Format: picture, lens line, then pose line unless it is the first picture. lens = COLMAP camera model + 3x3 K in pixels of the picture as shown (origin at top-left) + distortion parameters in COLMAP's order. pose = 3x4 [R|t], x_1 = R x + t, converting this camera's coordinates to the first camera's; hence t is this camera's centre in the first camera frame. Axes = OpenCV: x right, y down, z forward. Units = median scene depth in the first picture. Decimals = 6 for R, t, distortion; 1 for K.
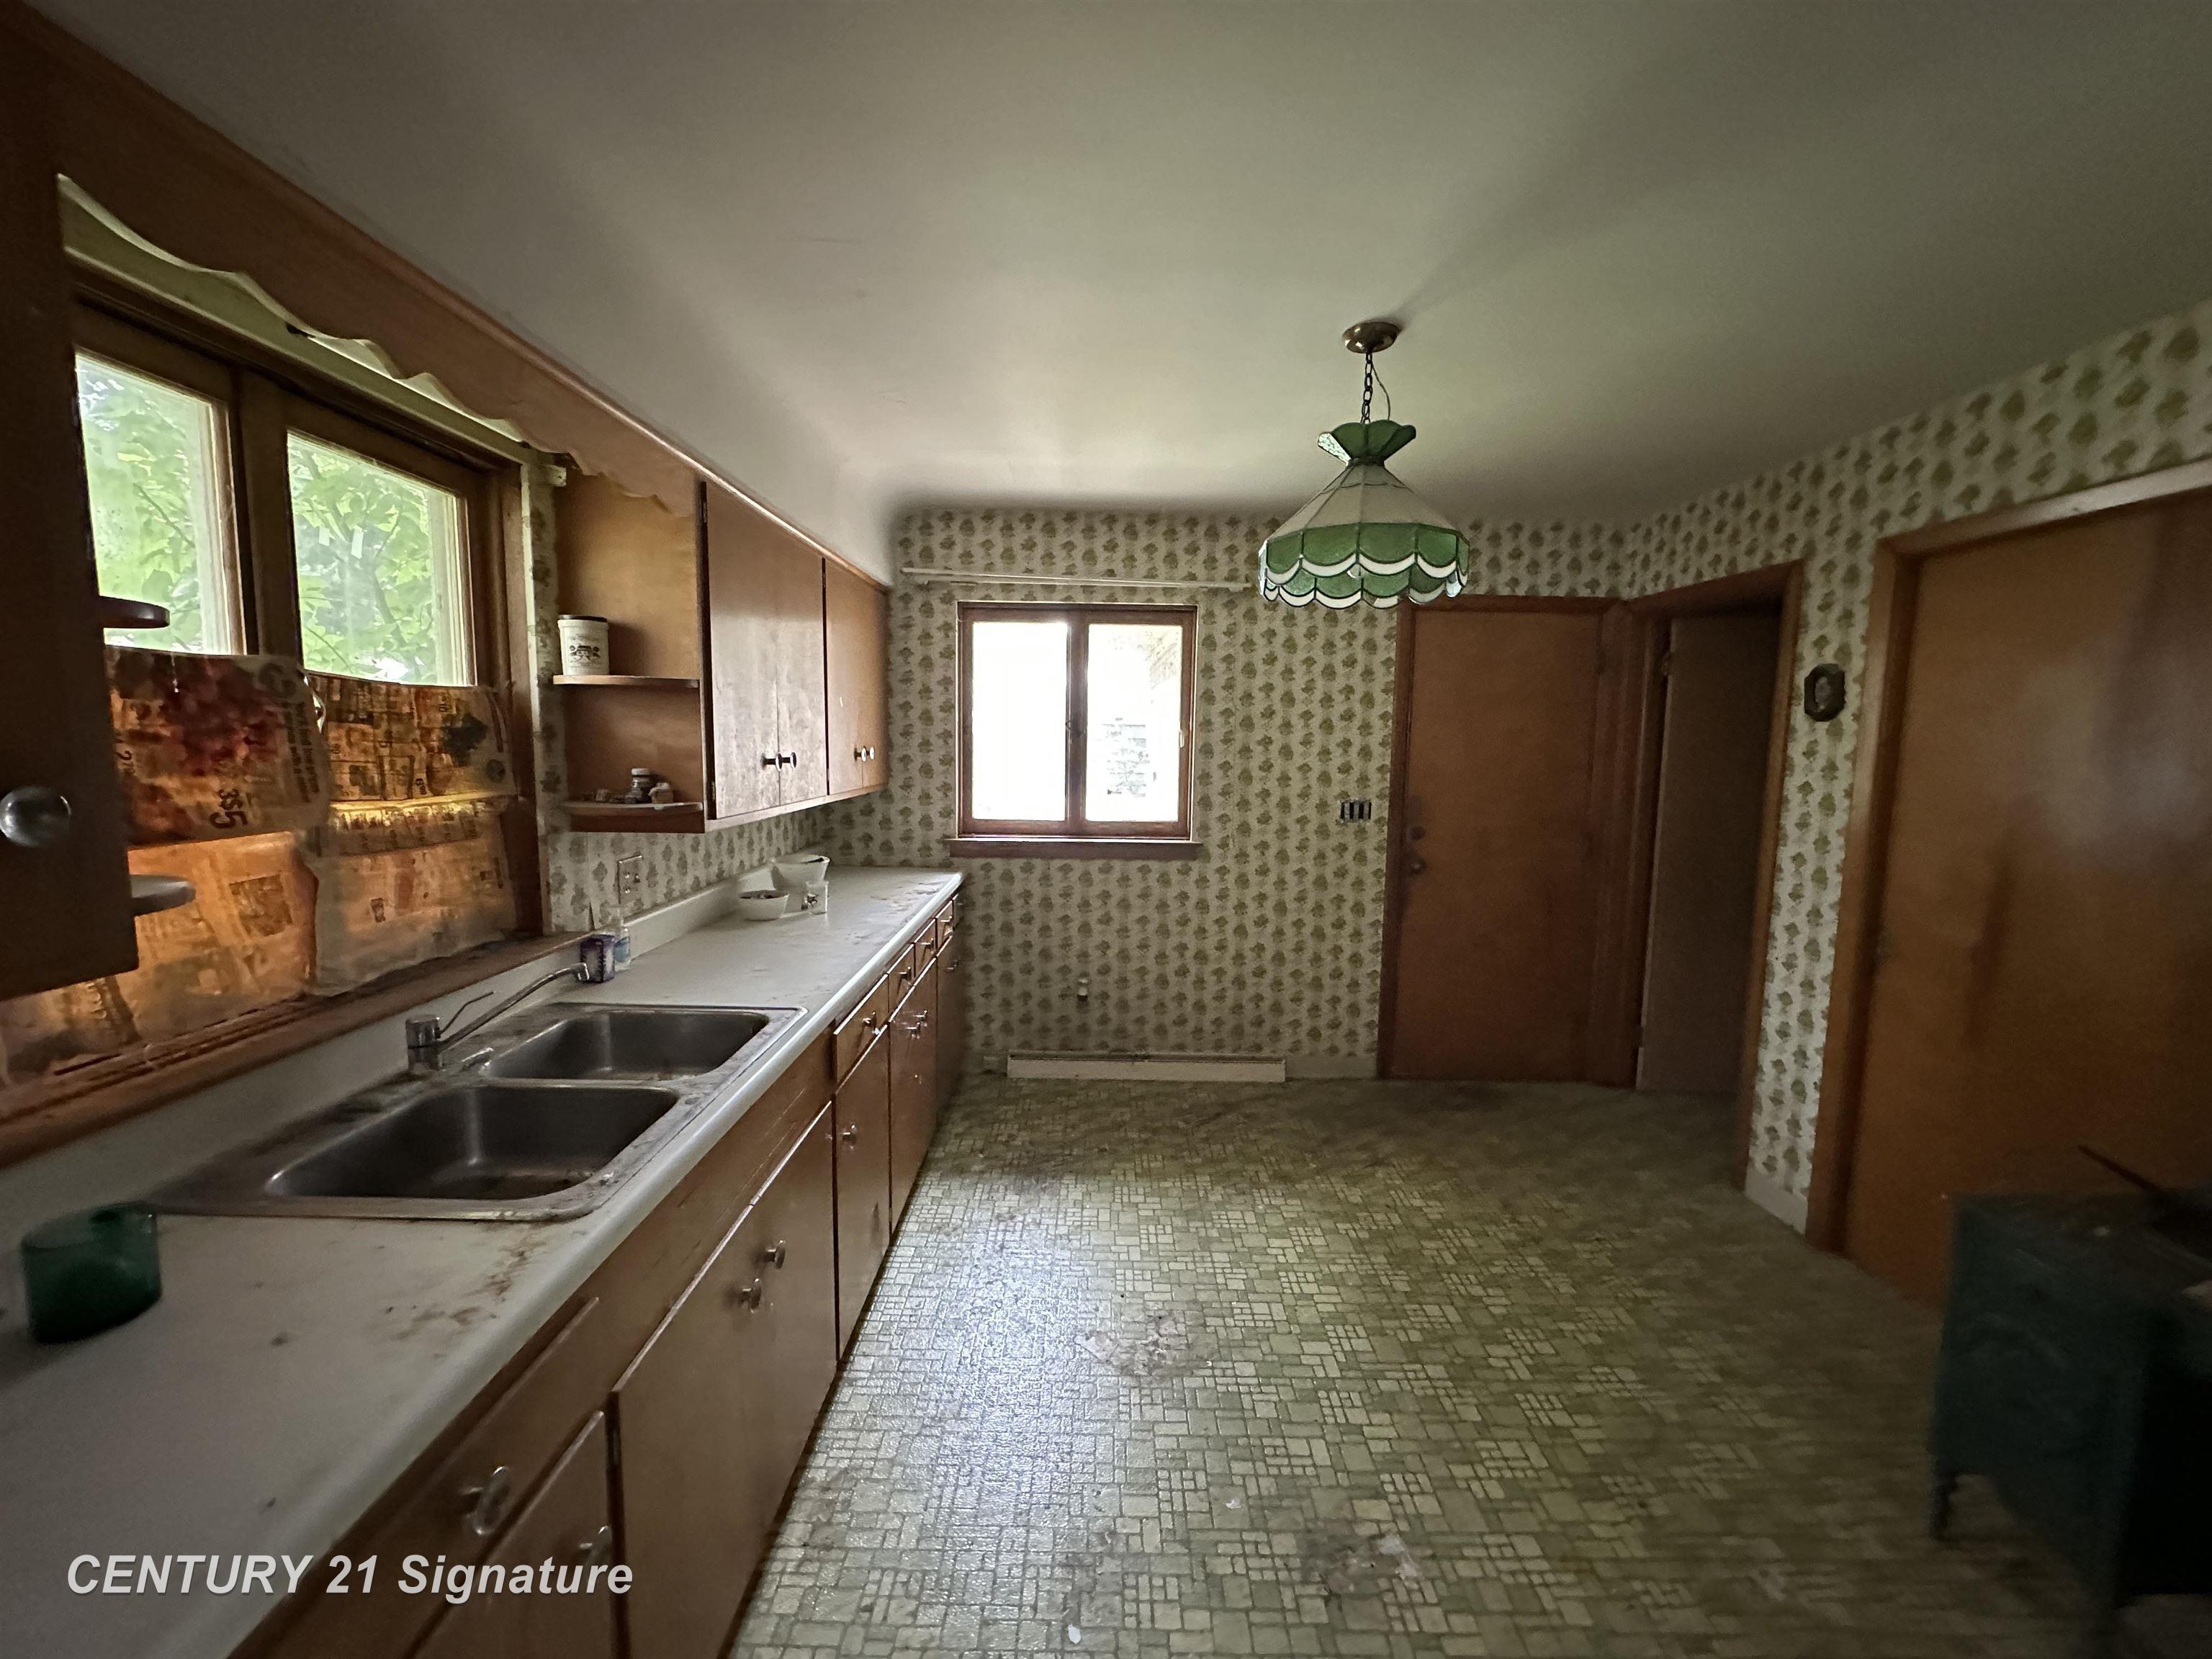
lens RADIAL K [[882.7, 0, 1111.0], [0, 882.7, 837.2], [0, 0, 1]] dist [-0.006244, -0.000305]
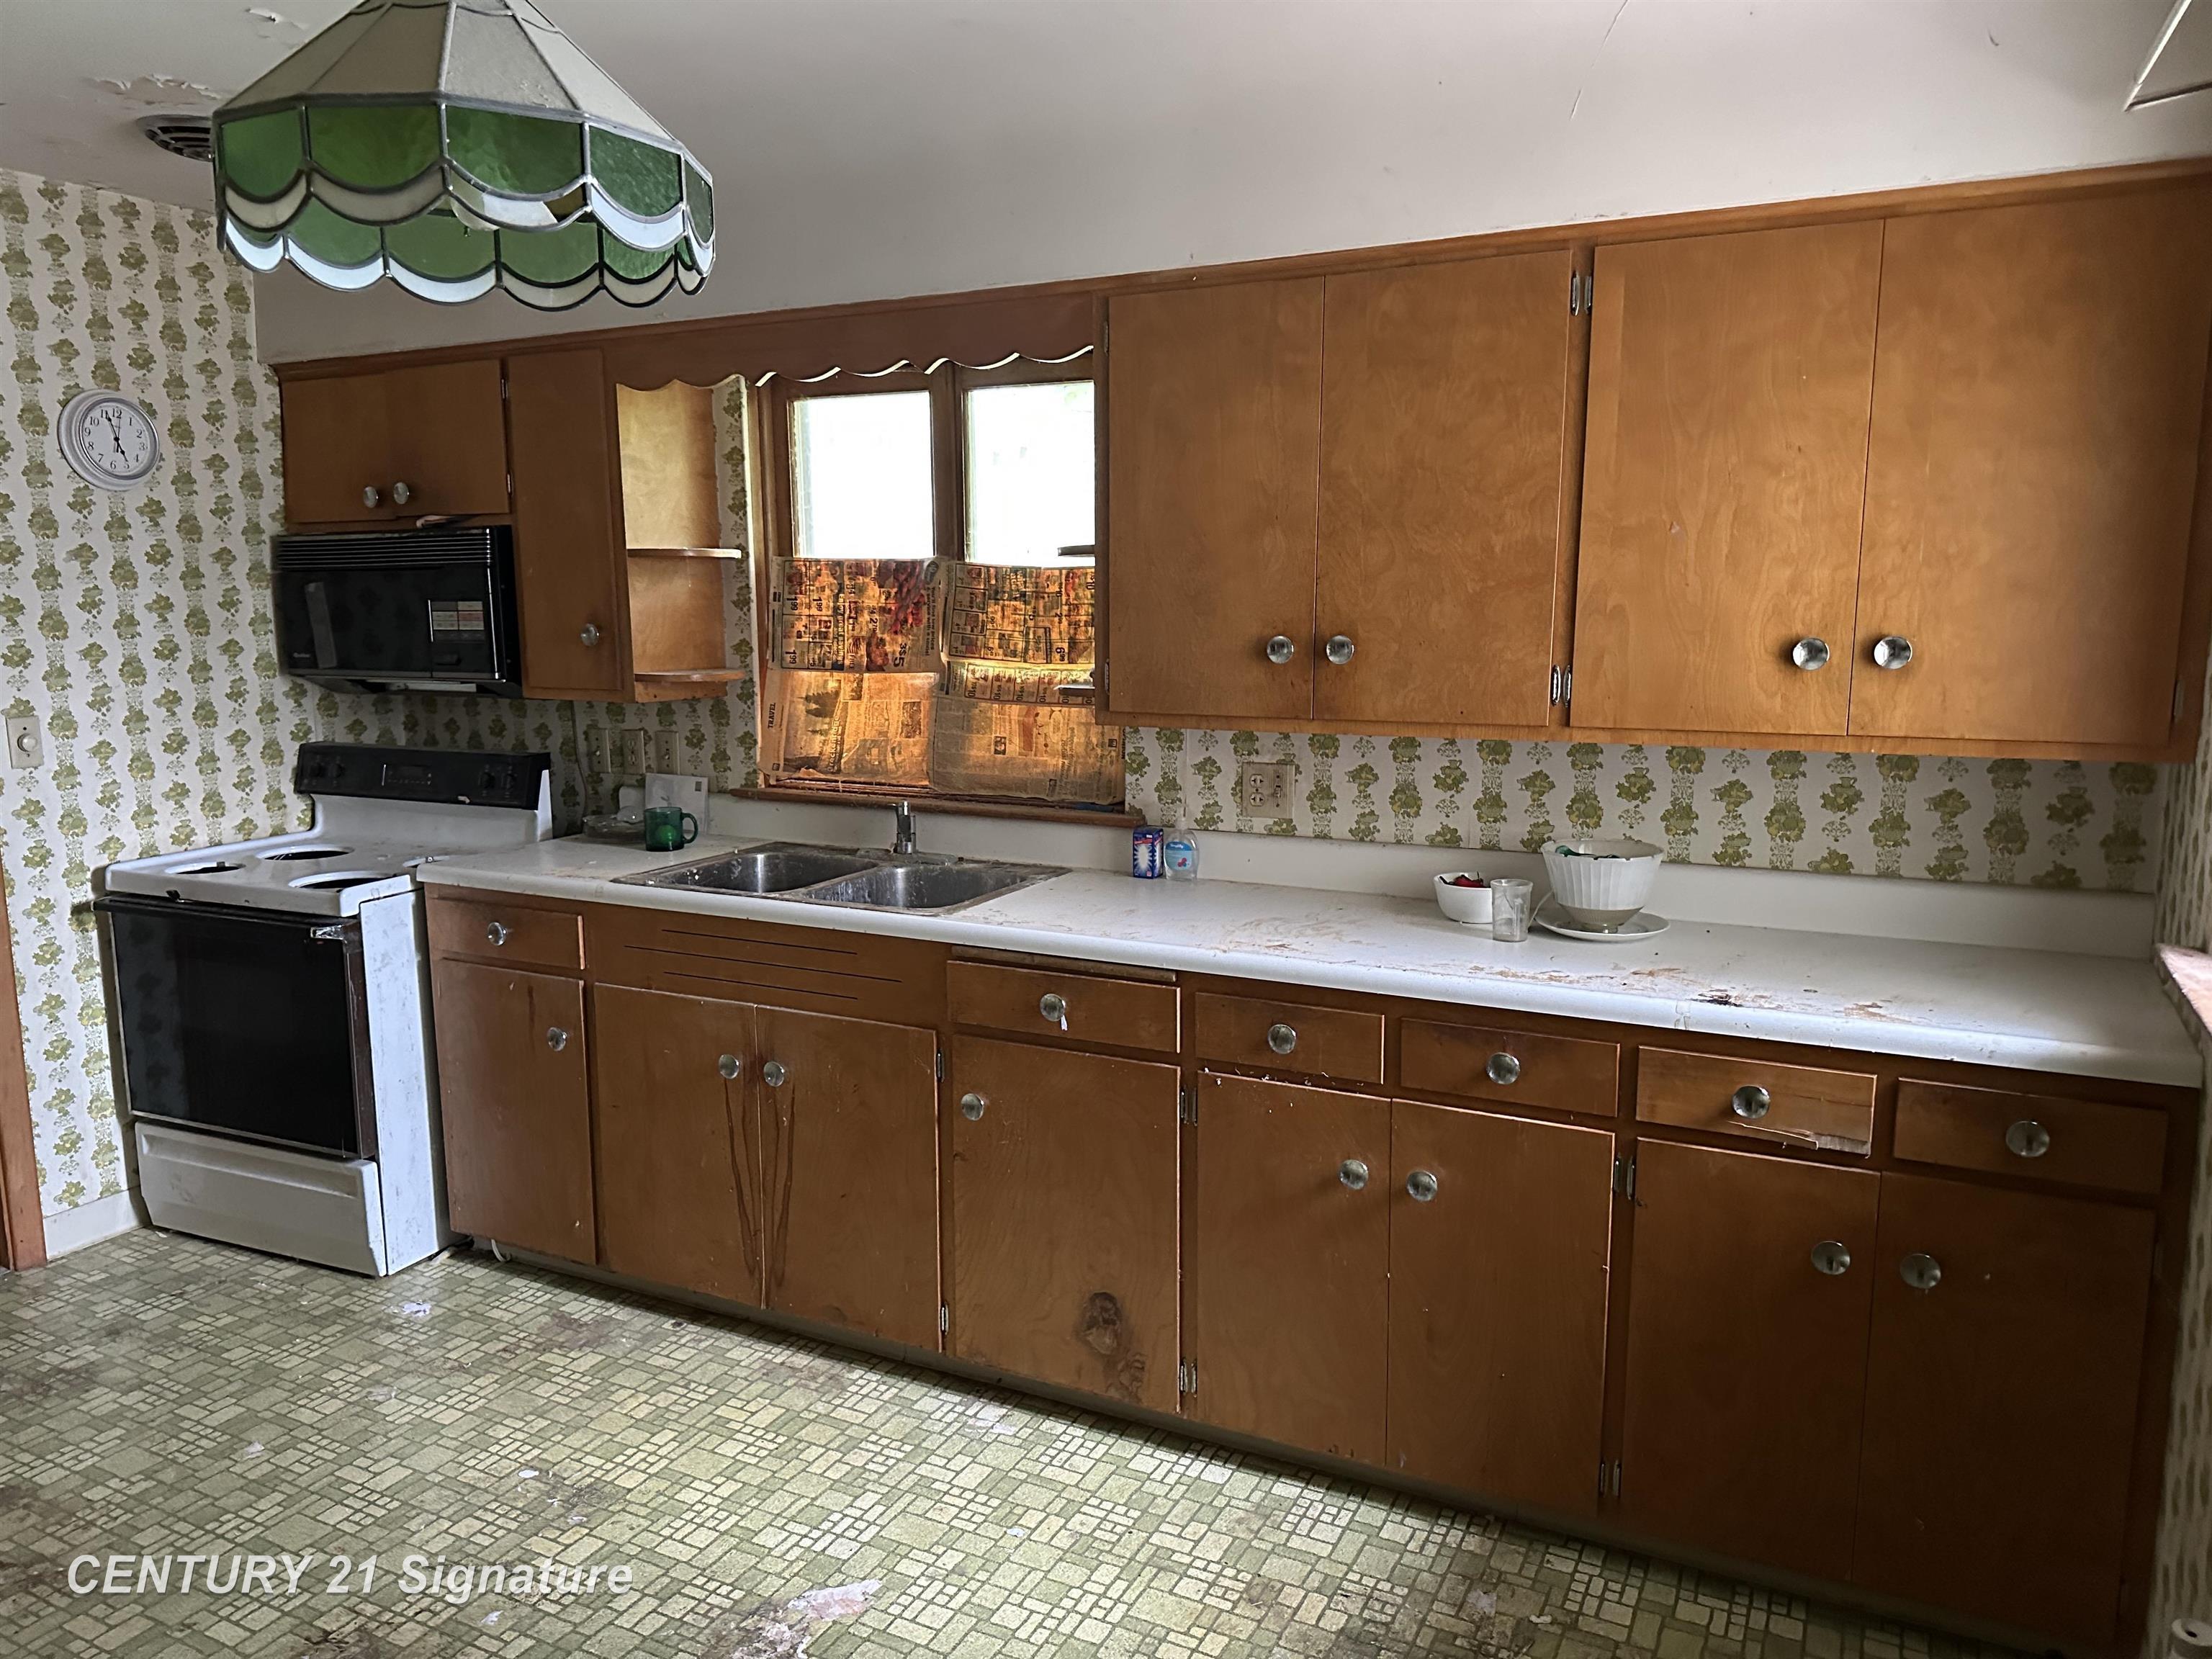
lens RADIAL K [[1523.6, 0, 1113.5], [0, 1523.6, 816.4], [0, 0, 1]] dist [0.018548, -0.011014]
pose [[-0.456948, 0.117464, -0.881703, 1.069620], [-0.106164, 0.976954, 0.185174, -0.245366], [0.883135, 0.178221, -0.433947, 2.110215]]
